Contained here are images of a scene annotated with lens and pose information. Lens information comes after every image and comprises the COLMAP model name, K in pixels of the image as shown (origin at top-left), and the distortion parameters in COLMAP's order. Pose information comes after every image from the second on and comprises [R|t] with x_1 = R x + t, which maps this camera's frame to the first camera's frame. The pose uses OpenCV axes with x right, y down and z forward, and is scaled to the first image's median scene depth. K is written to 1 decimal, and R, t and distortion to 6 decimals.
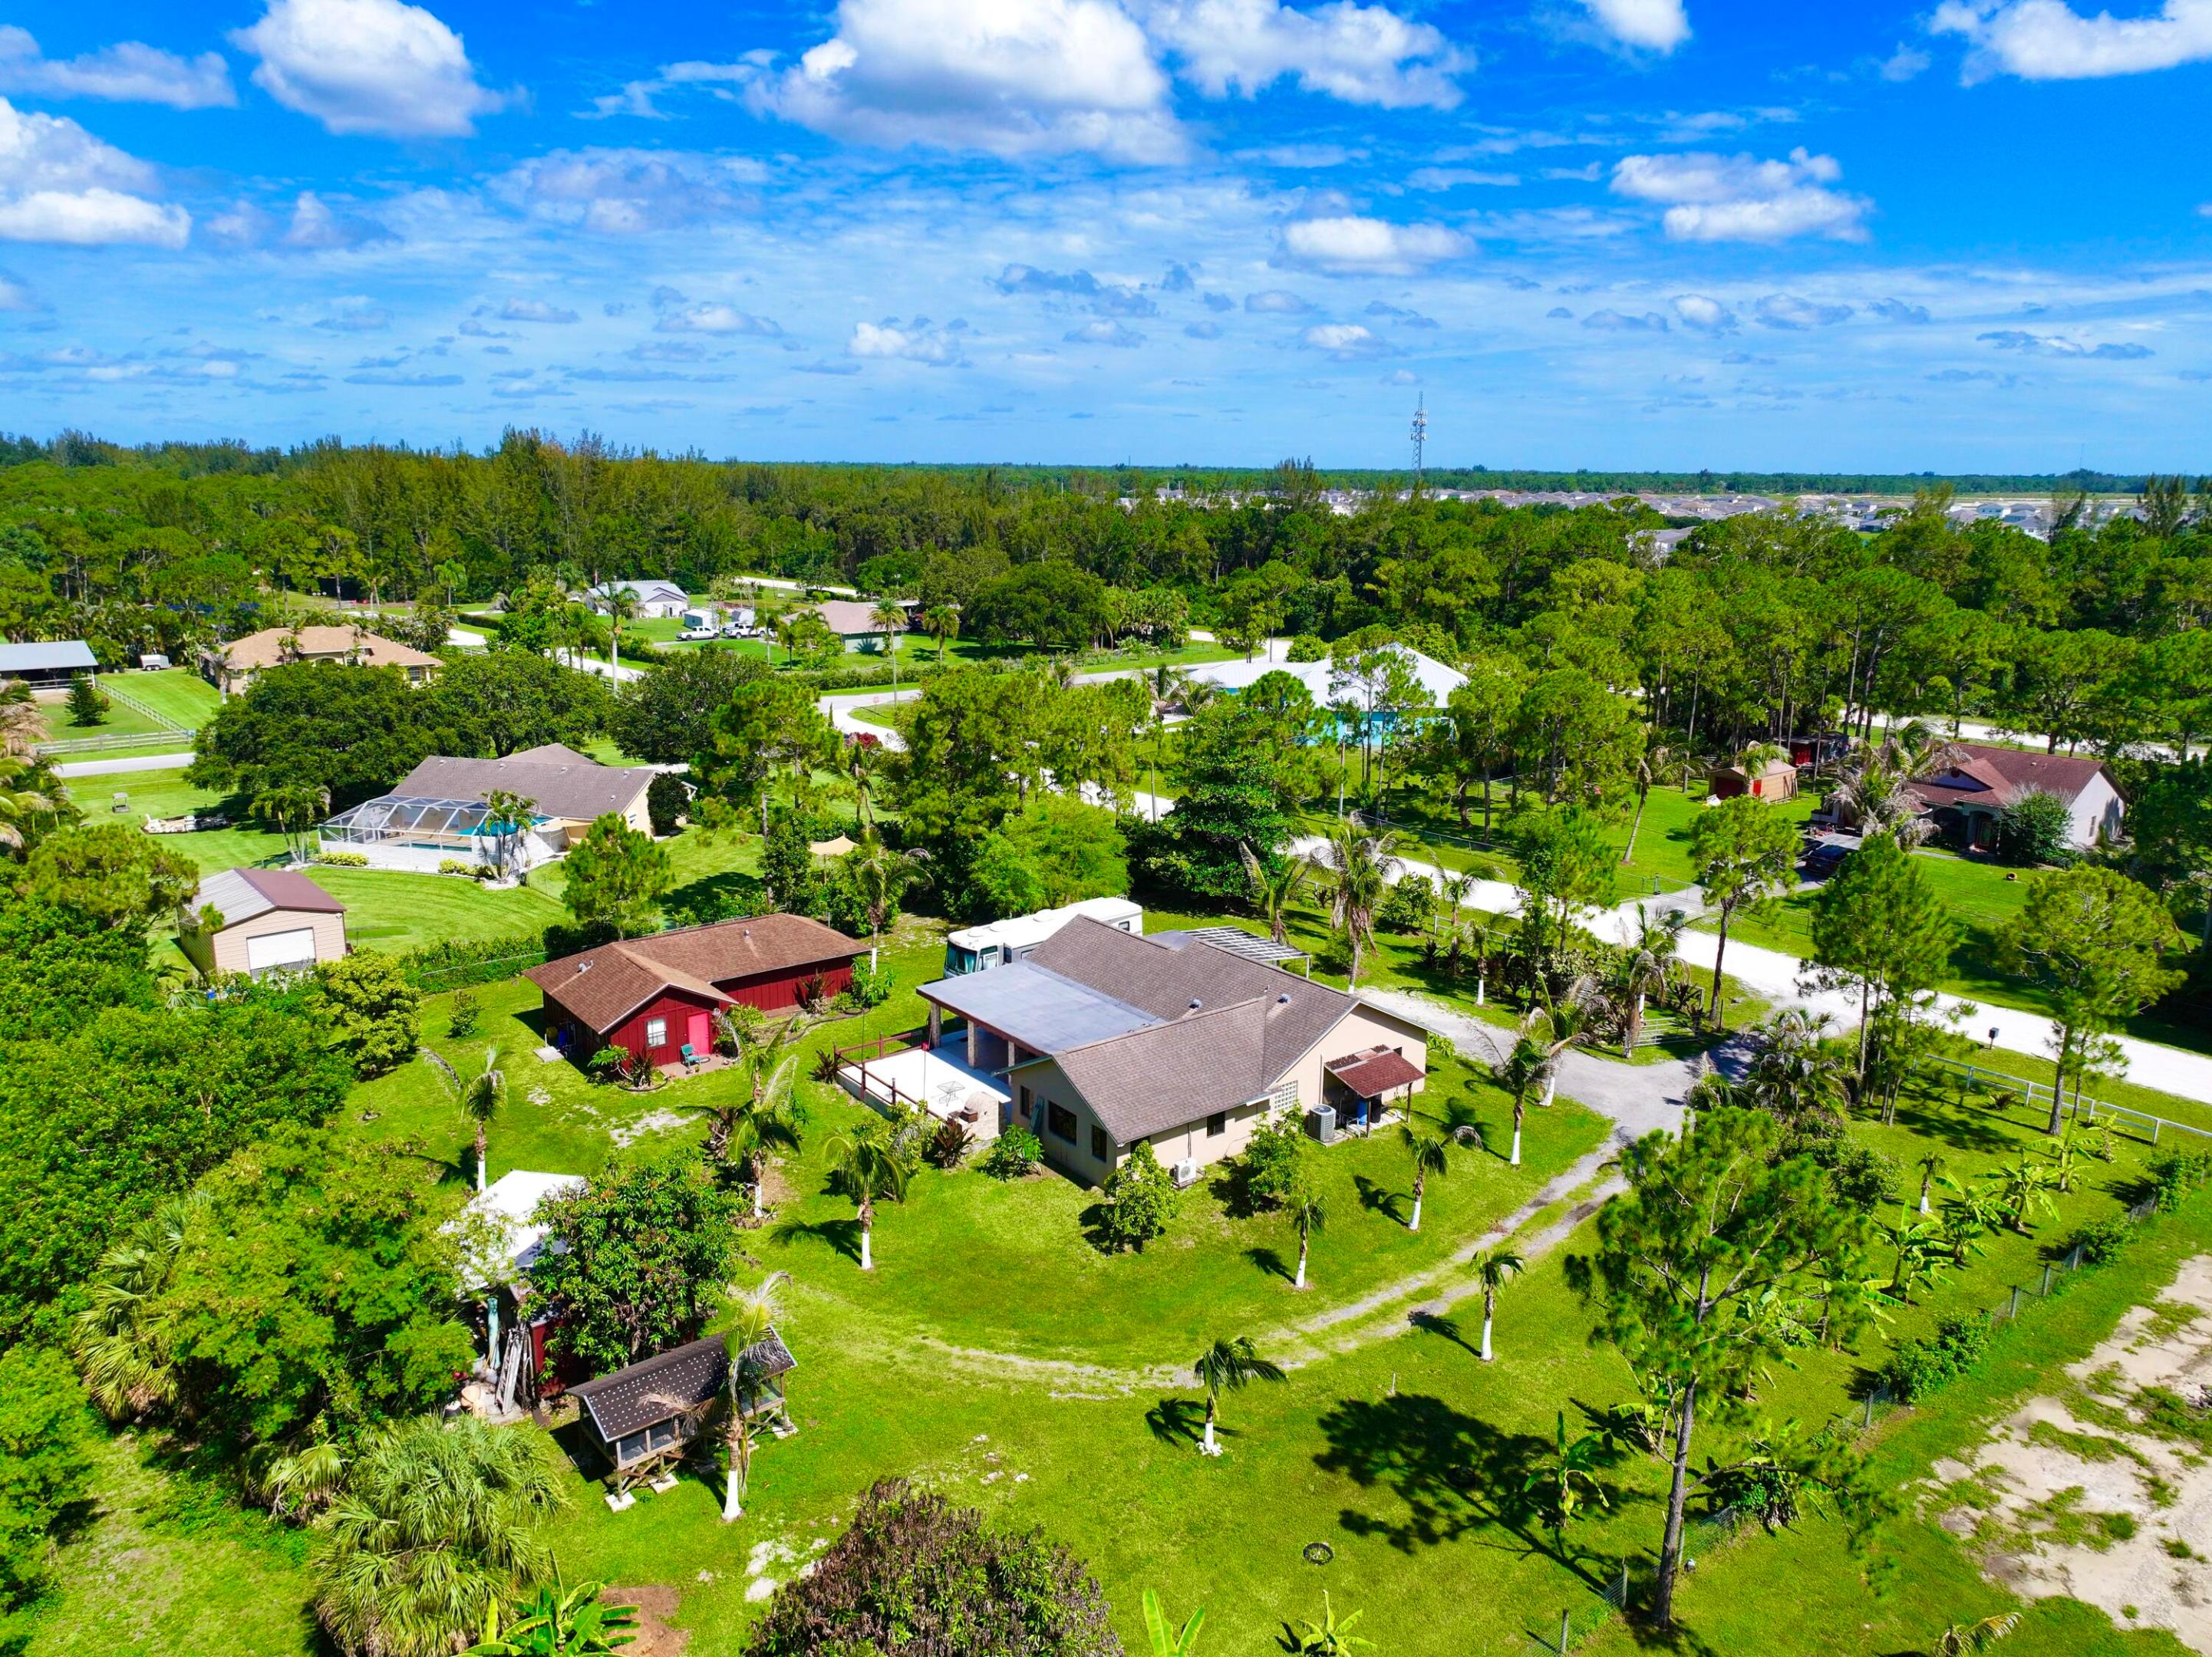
lens RADIAL K [[1549.2, 0, 1112.5], [0, 1549.2, 826.7], [0, 0, 1]] dist [-0.003234, 0.020374]
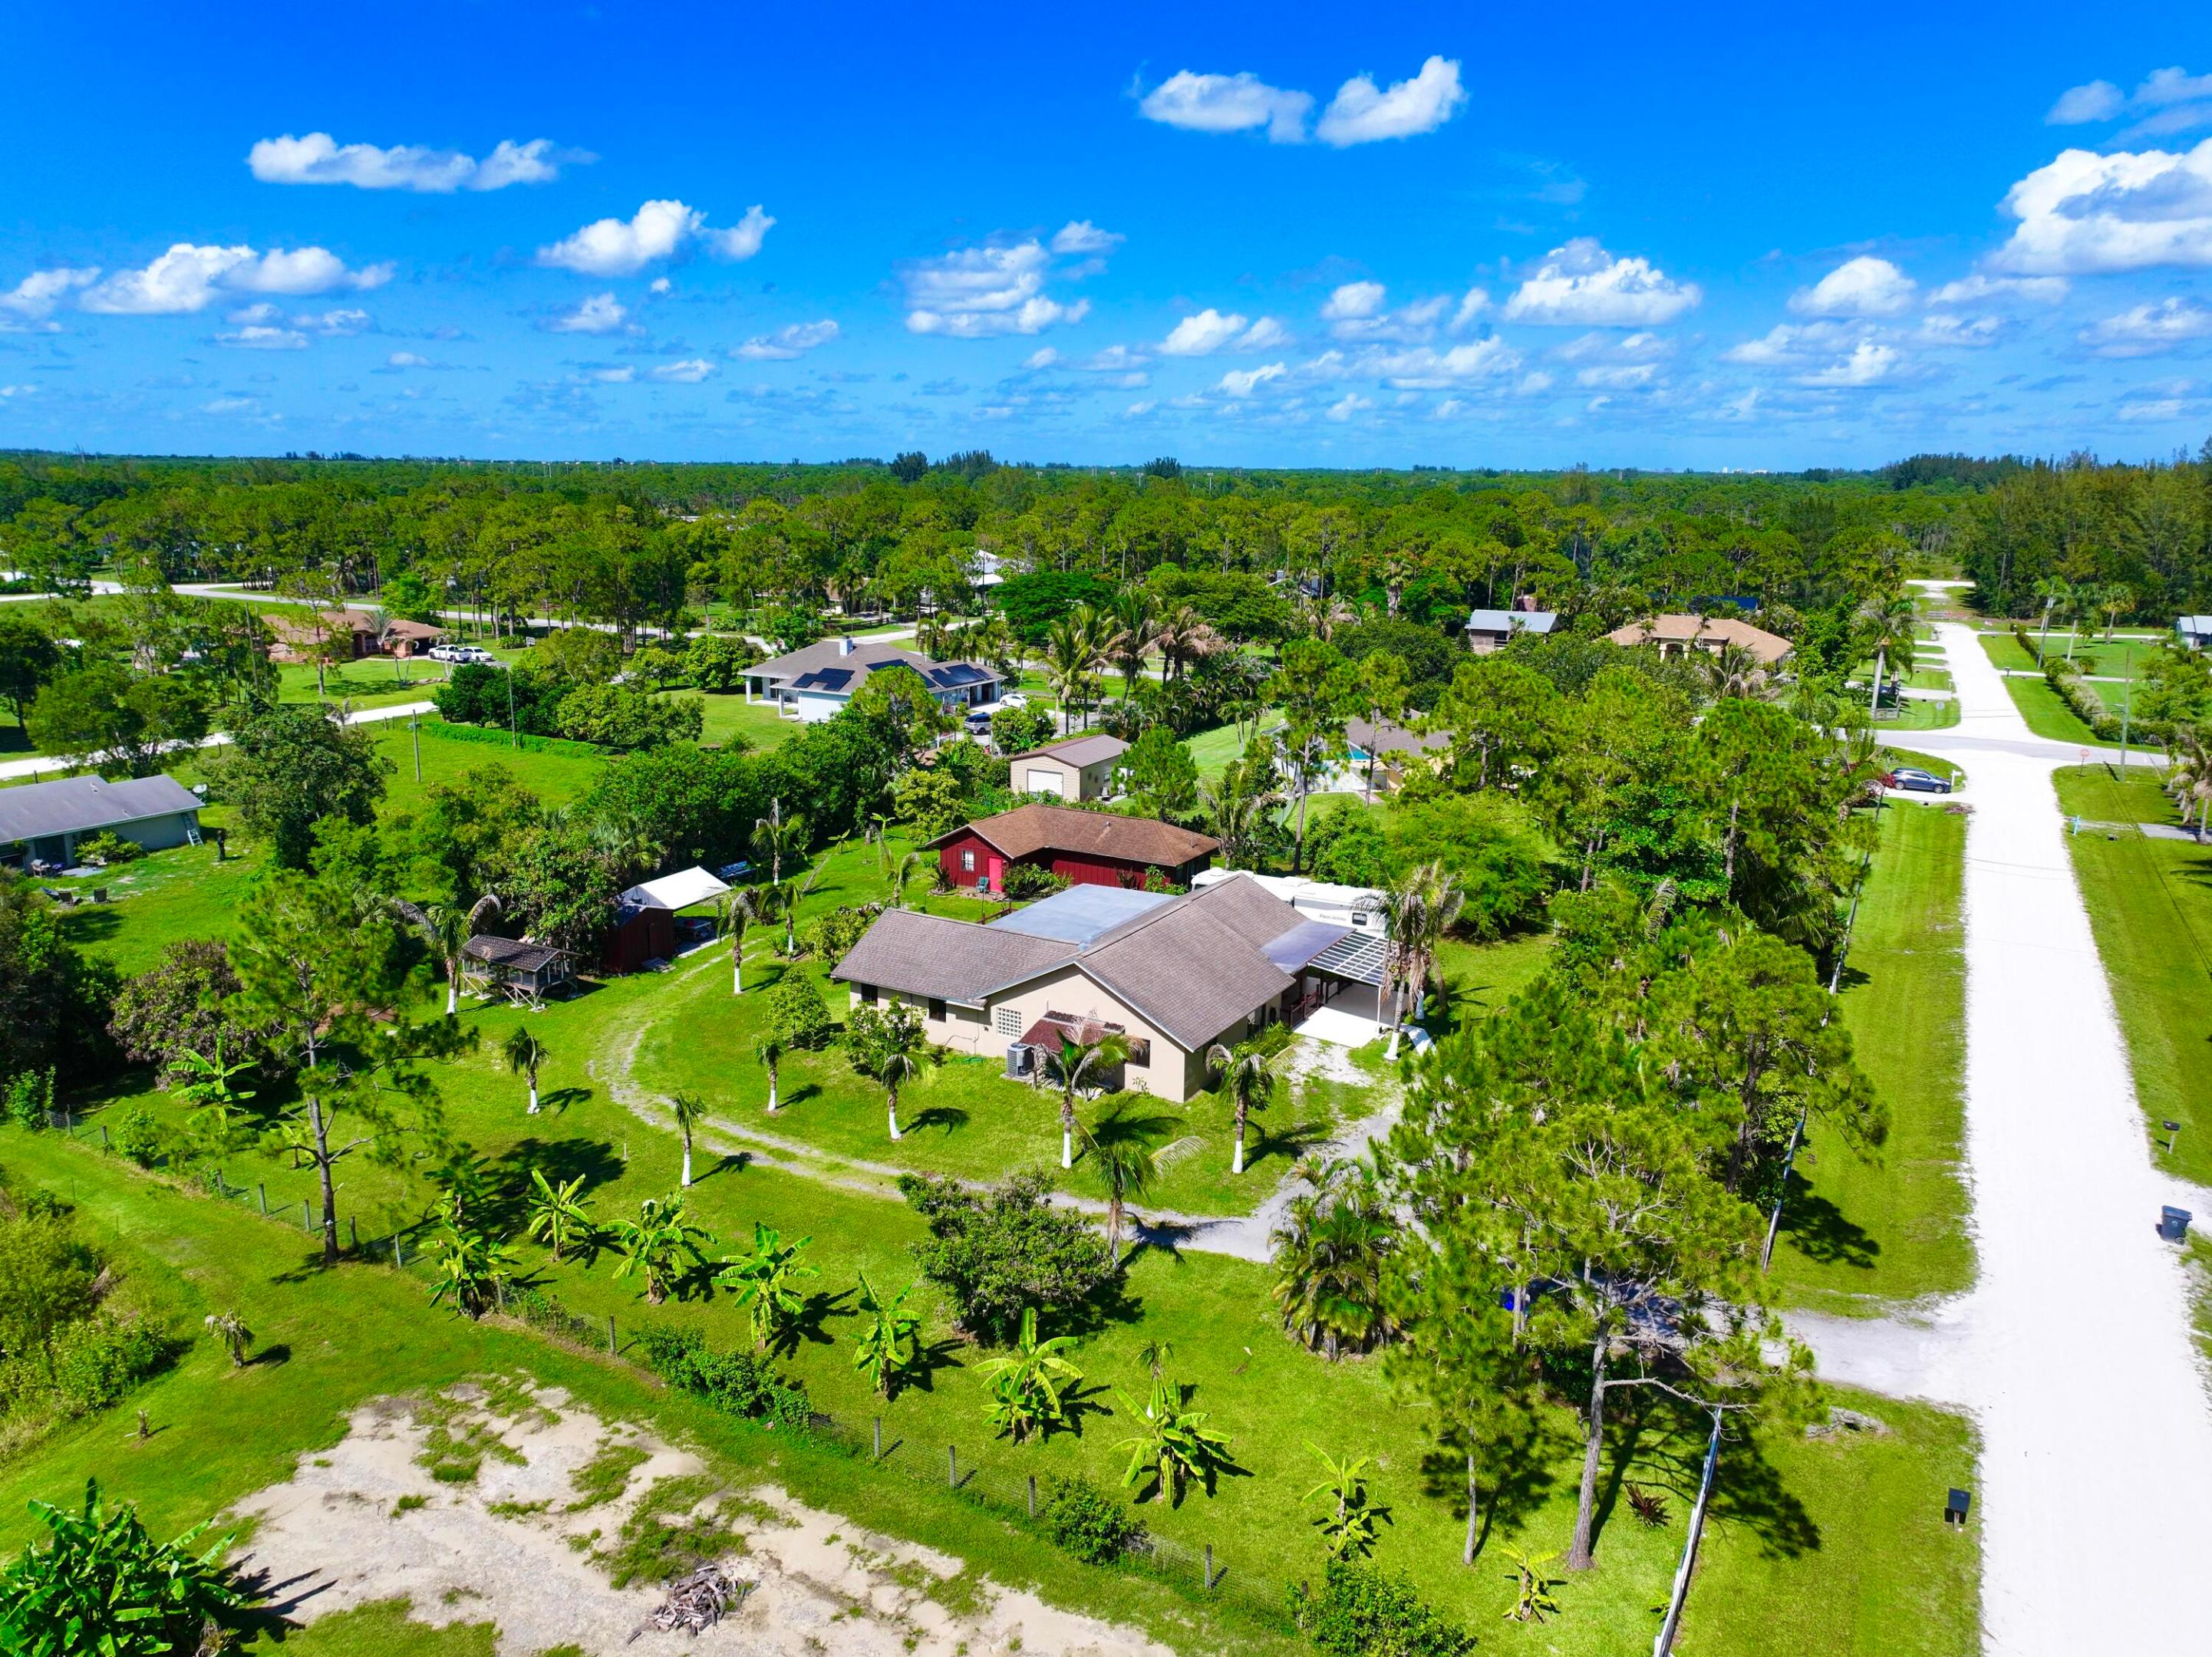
lens RADIAL K [[1549.0, 0, 1112.3], [0, 1549.0, 824.9], [0, 0, 1]] dist [-0.002272, 0.014122]
pose [[0.367739, 0.199653, -0.908244, 0.897221], [-0.215189, 0.968441, 0.125758, -0.087556], [0.904689, 0.149198, 0.399097, 0.519689]]
